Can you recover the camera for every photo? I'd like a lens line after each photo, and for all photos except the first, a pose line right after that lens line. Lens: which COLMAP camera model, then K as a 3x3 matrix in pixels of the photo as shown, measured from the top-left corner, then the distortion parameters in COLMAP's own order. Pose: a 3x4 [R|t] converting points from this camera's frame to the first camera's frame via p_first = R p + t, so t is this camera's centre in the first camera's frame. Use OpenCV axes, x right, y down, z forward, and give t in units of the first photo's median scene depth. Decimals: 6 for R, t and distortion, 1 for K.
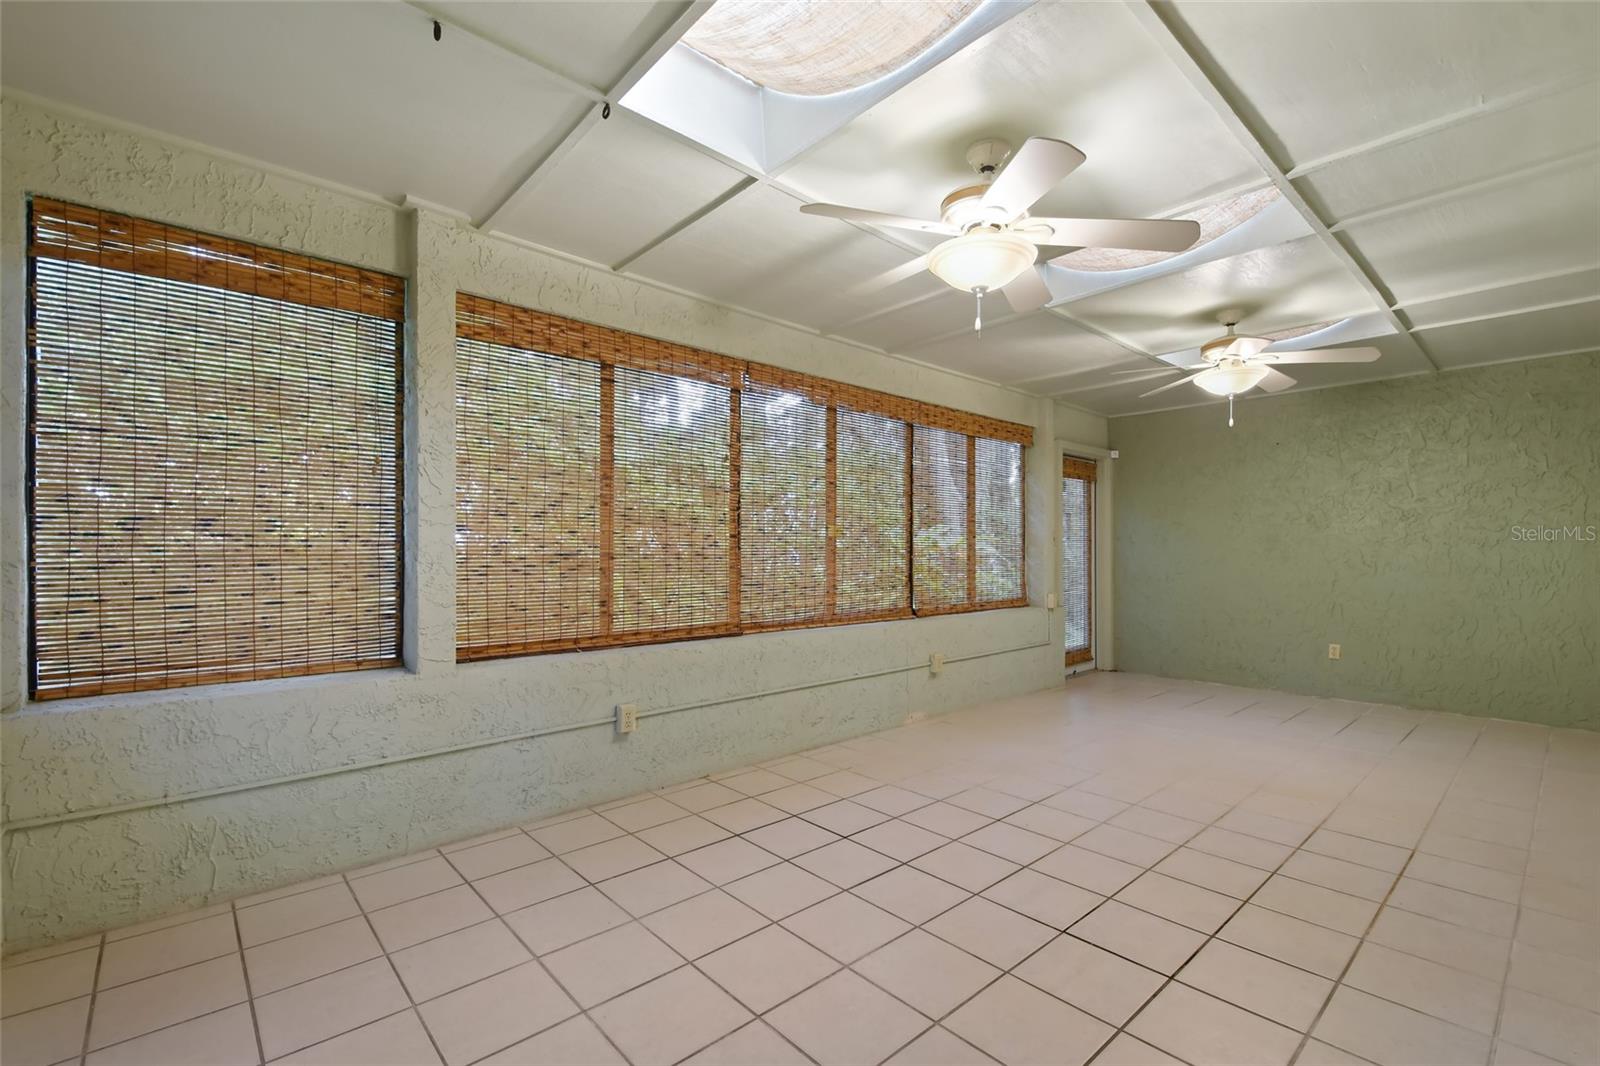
lens RADIAL K [[696.6, 0, 821.8], [0, 696.6, 551.1], [0, 0, 1]] dist [0.001157, 0.000120]
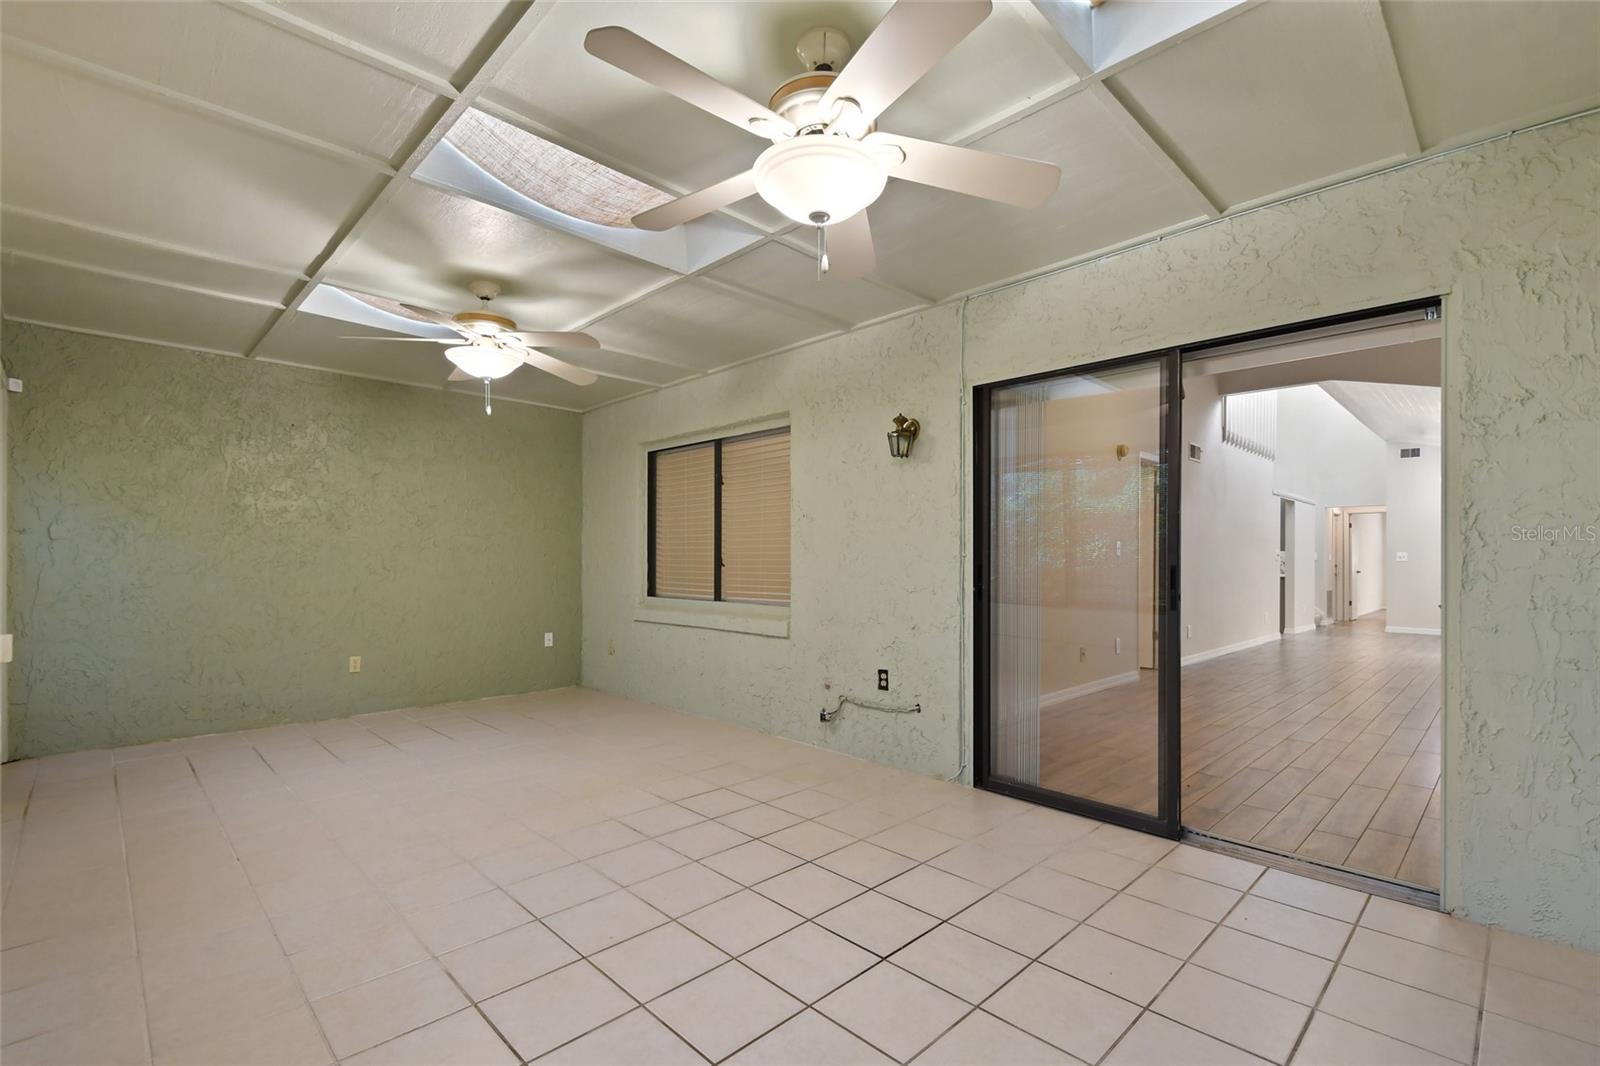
lens RADIAL K [[724.4, 0, 802.4], [0, 724.4, 552.6], [0, 0, 1]] dist [0.025520, 0.000041]
pose [[-0.038479, 0.007770, 0.999229, -0.295089], [-0.005250, 0.999954, -0.007978, 0.001782], [-0.999246, -0.005553, -0.038436, 0.528147]]
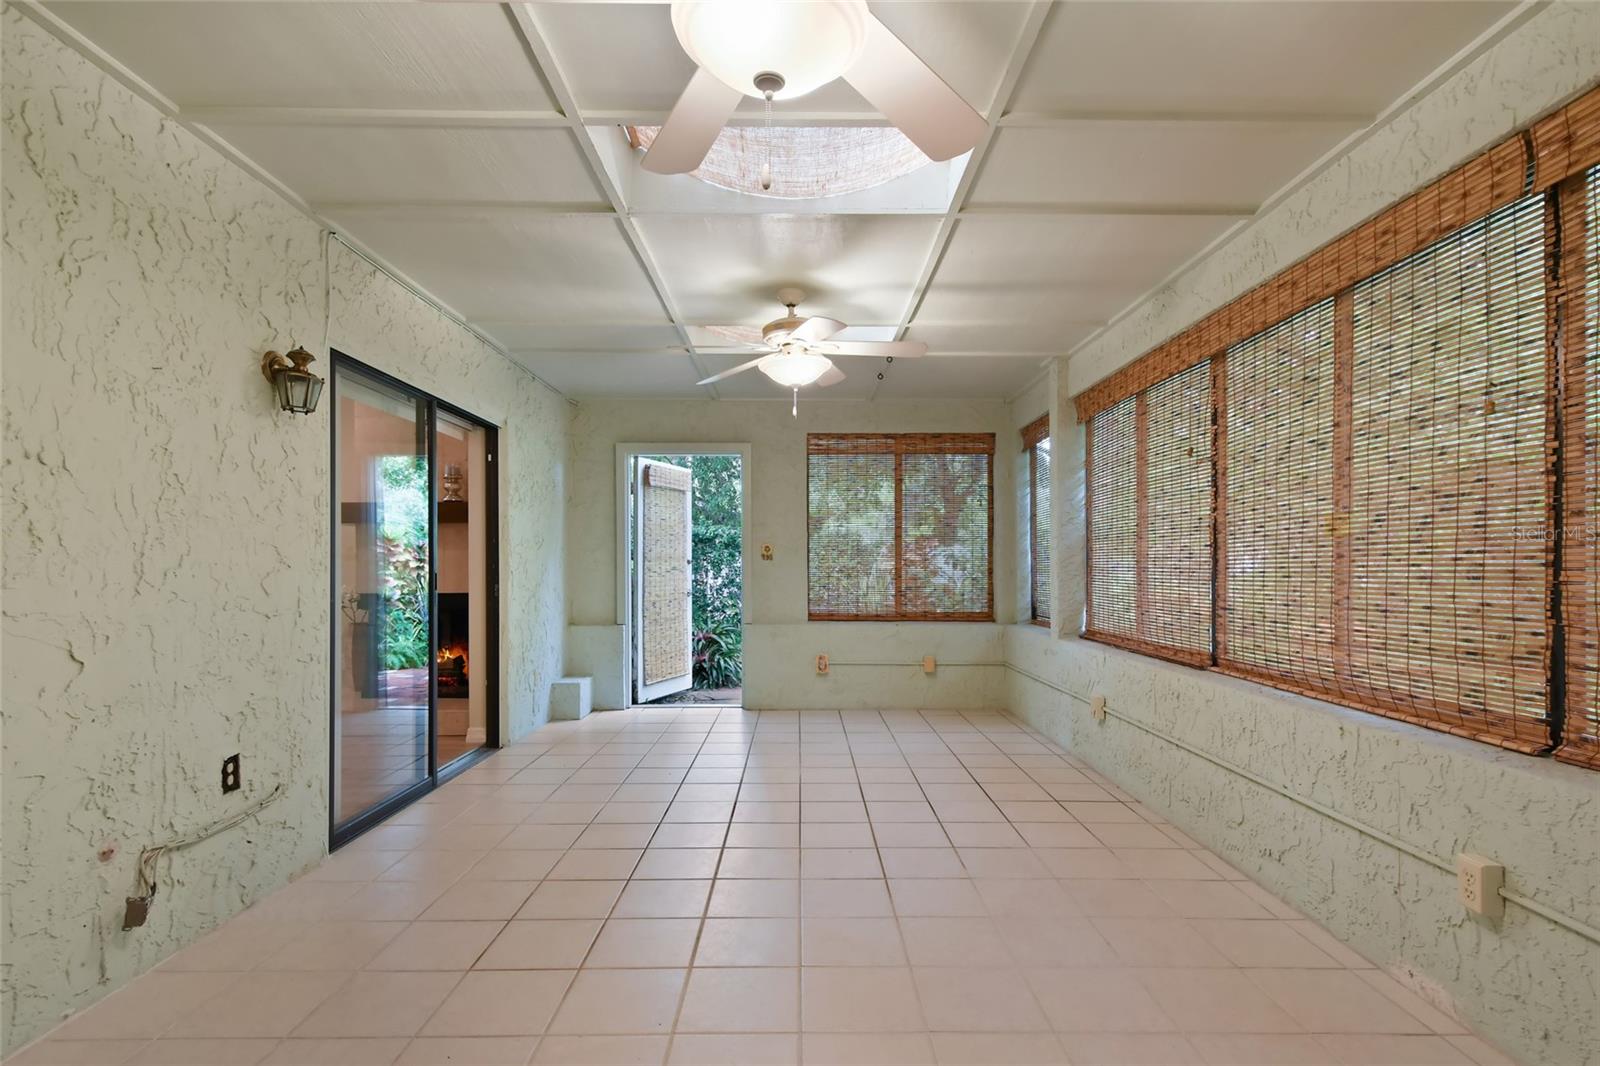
lens RADIAL K [[767.6, 0, 803.3], [0, 767.6, 567.0], [0, 0, 1]] dist [-0.000134, 0.000009]
pose [[-0.672436, 0.002588, -0.740150, 0.709787], [0.001757, 0.999997, 0.001901, 0.001195], [0.740153, -0.000022, -0.672439, 1.061324]]
